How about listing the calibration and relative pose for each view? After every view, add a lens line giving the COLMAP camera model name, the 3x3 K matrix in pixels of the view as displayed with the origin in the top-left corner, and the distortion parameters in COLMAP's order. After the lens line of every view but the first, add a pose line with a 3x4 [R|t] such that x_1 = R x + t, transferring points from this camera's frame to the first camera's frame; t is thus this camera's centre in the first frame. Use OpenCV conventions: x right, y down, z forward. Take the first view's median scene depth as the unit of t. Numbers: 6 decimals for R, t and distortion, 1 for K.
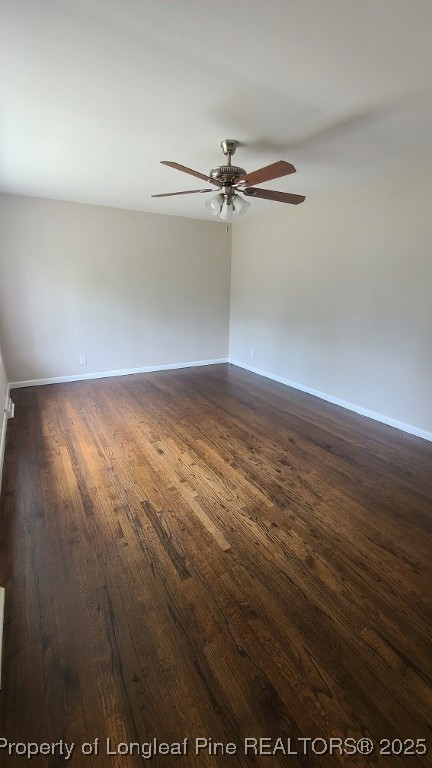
lens RADIAL K [[316.6, 0, 216.5], [0, 316.6, 383.4], [0, 0, 1]] dist [-0.006197, -0.000898]
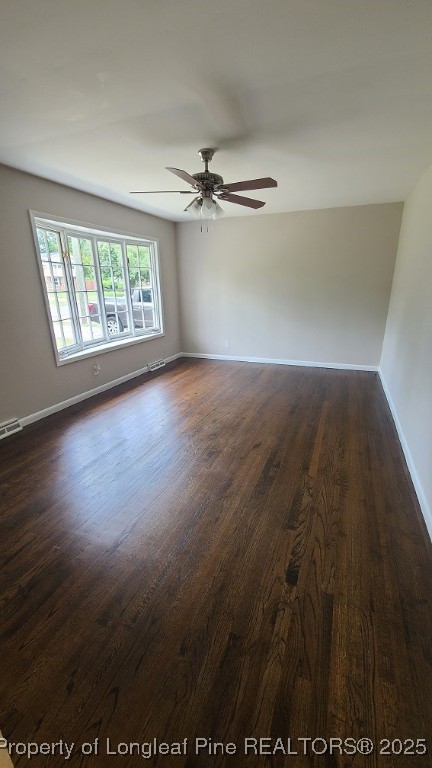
lens RADIAL K [[316.6, 0, 218.6], [0, 316.6, 385.0], [0, 0, 1]] dist [-0.006197, -0.000898]
pose [[0.615246, 0.216973, -0.757889, 0.742925], [-0.210061, 0.971742, 0.107671, -0.061544], [0.759834, 0.092959, 0.643437, 0.267858]]
